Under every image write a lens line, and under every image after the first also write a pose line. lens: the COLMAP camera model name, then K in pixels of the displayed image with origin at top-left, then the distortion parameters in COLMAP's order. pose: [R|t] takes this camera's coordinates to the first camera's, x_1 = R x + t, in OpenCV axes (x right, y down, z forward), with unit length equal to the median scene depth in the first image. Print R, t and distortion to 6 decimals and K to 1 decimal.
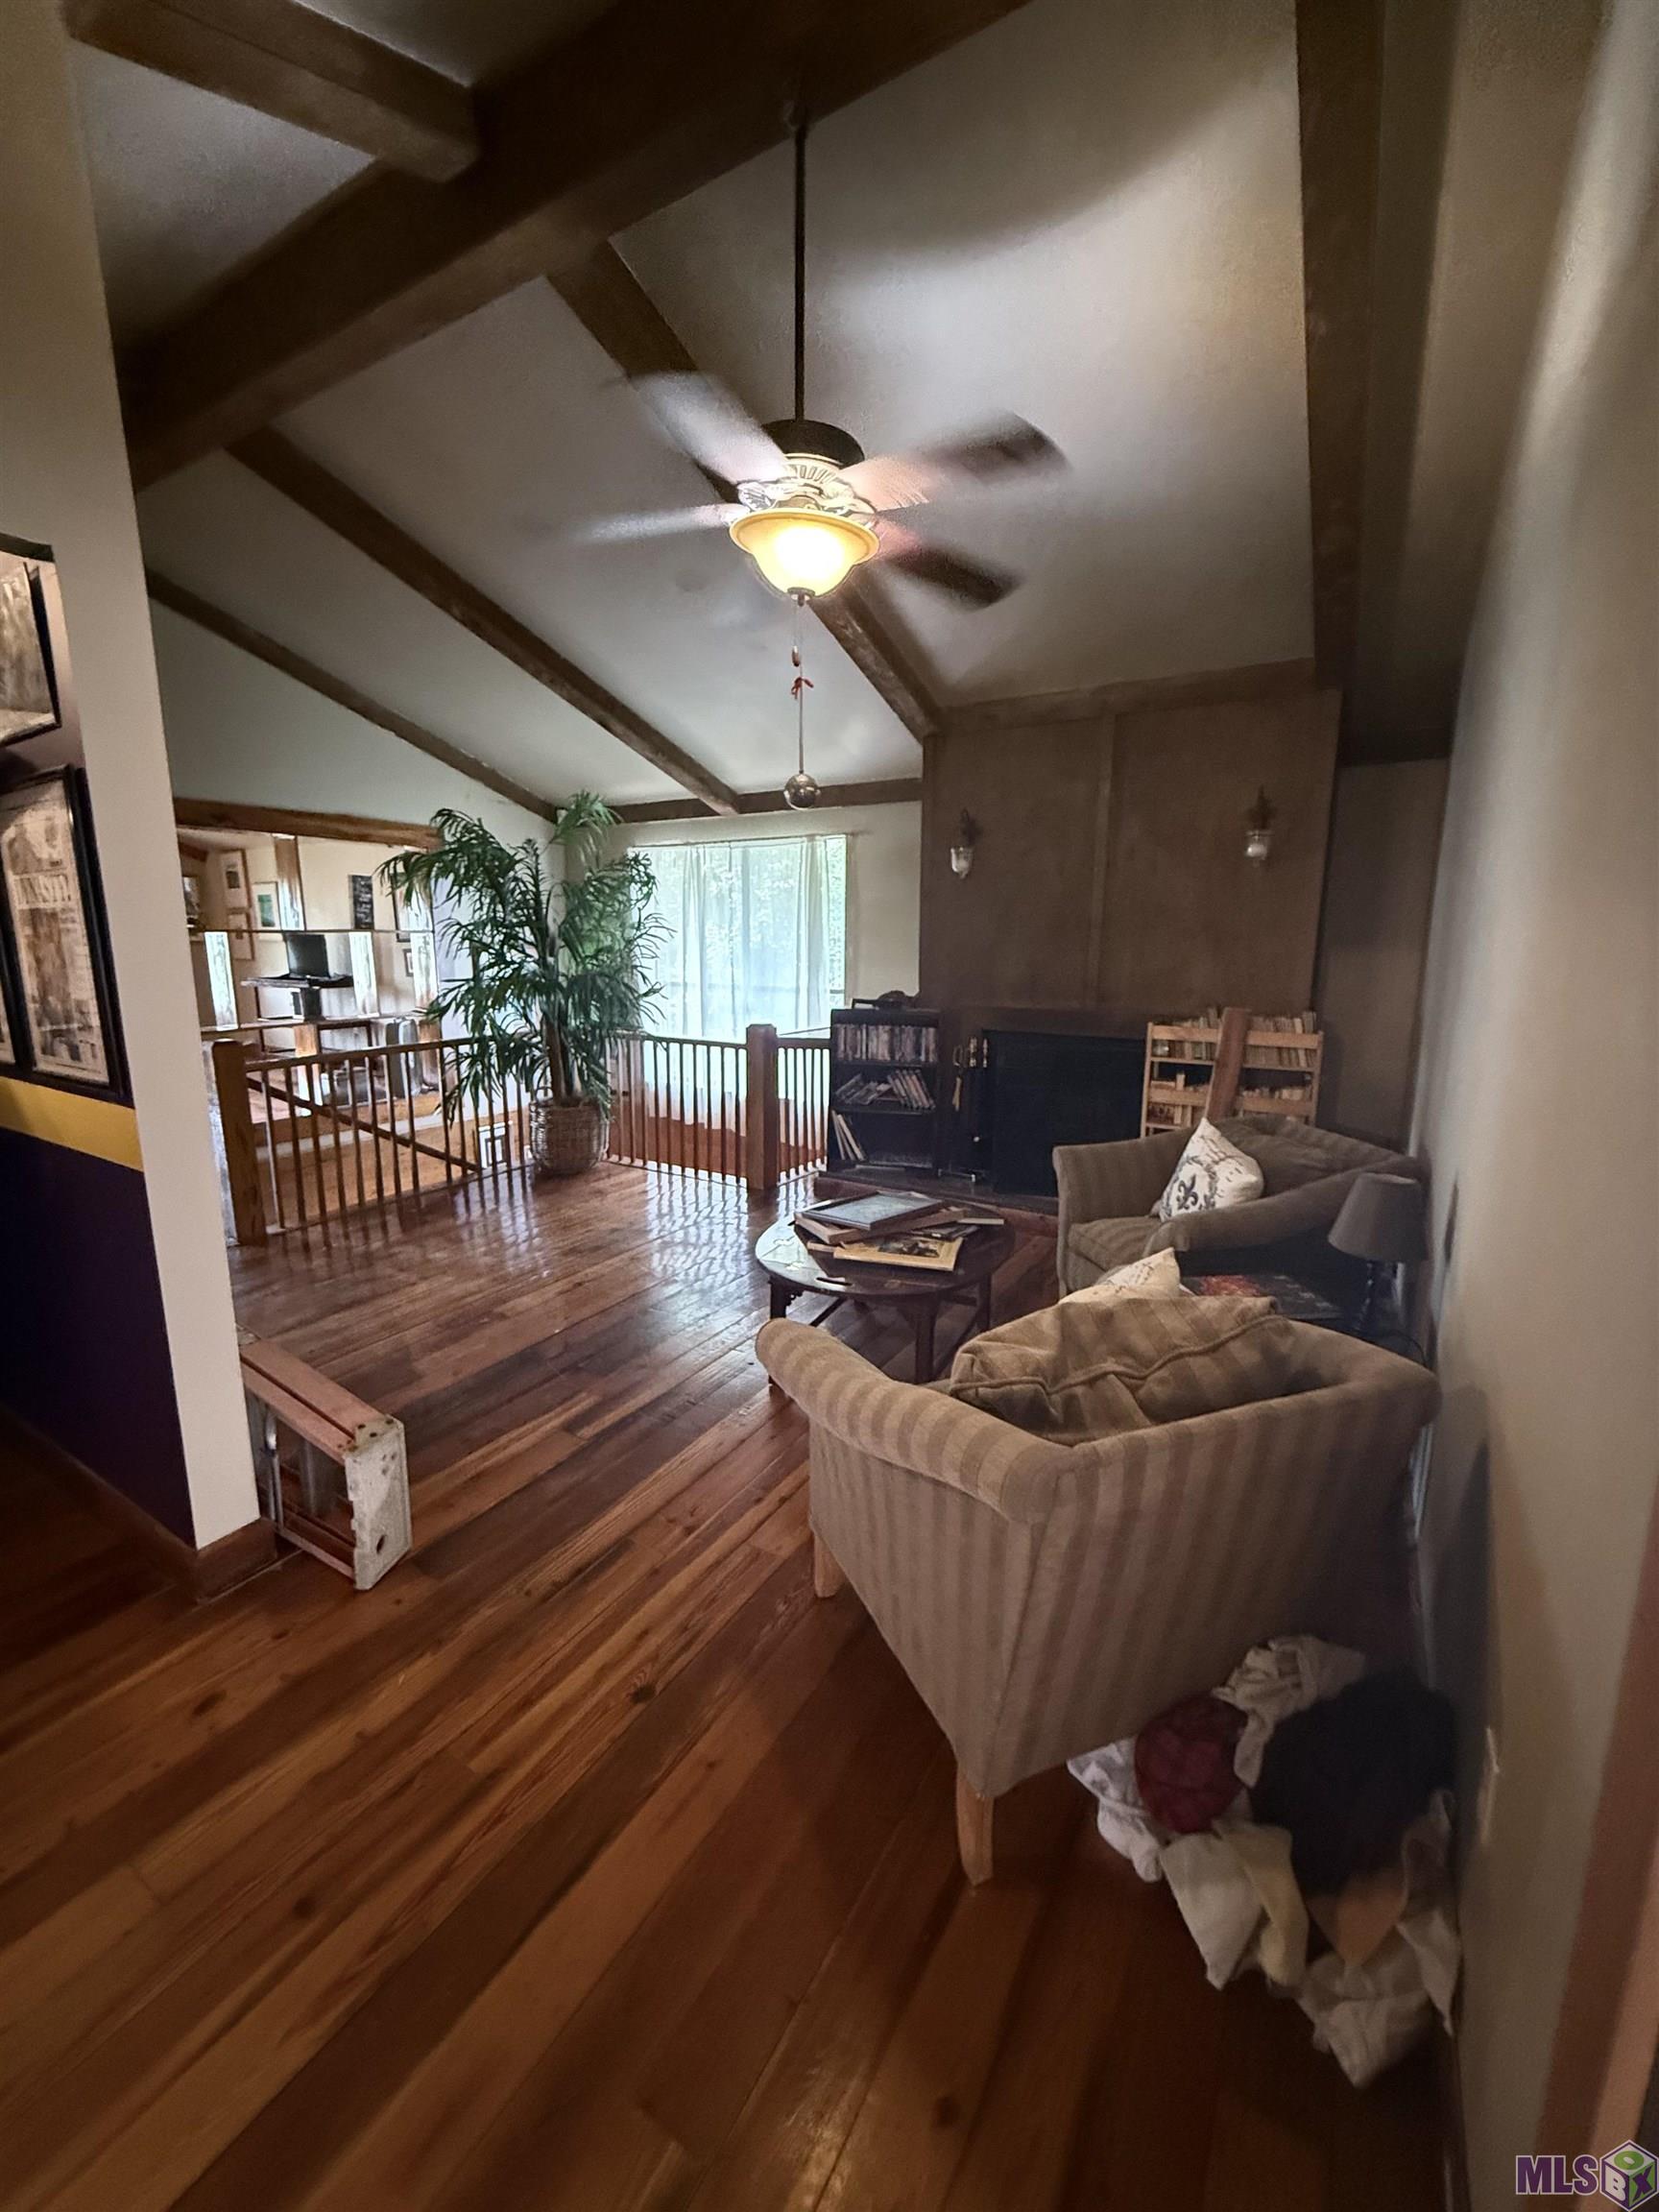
lens RADIAL K [[880.7, 0, 829.3], [0, 880.7, 1099.9], [0, 0, 1]] dist [-0.000086, -0.000113]
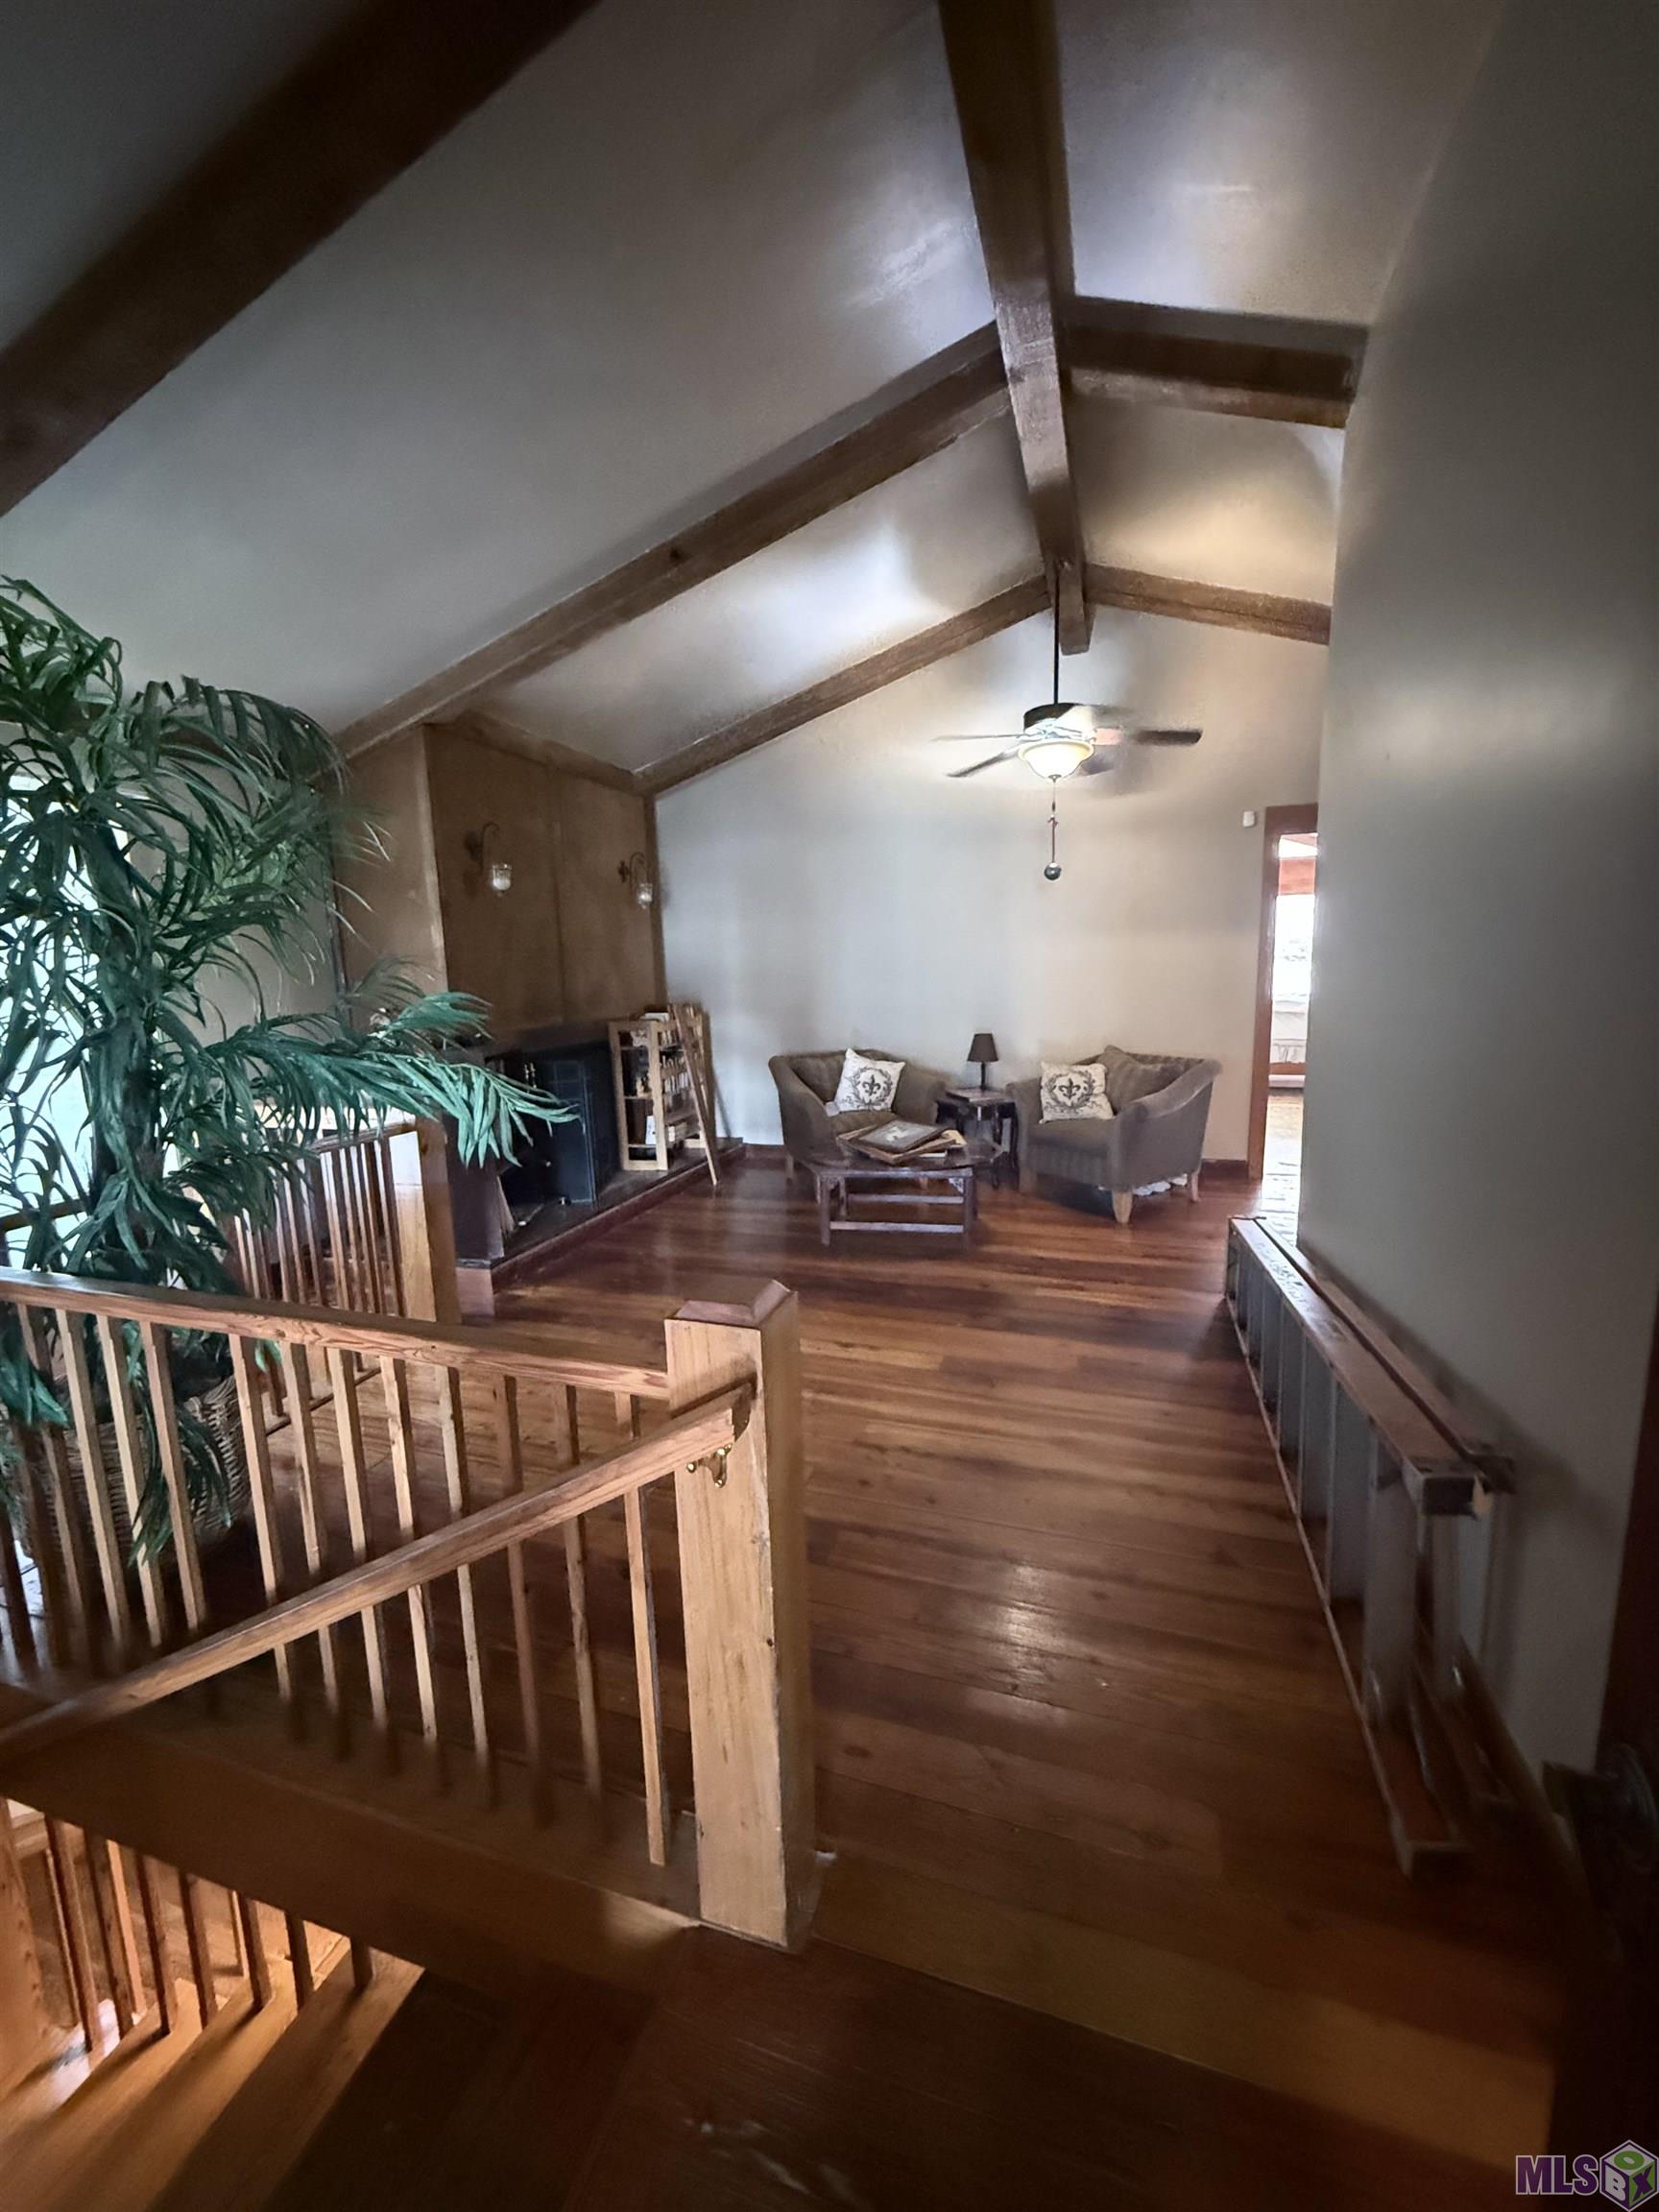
lens RADIAL K [[880.7, 0, 829.3], [0, 880.7, 1099.9], [0, 0, 1]] dist [-0.000086, -0.000113]
pose [[-0.235210, -0.149644, 0.960356, -1.349199], [0.209819, 0.956961, 0.200504, -0.249337], [-0.949027, 0.248662, -0.193688, 1.413740]]
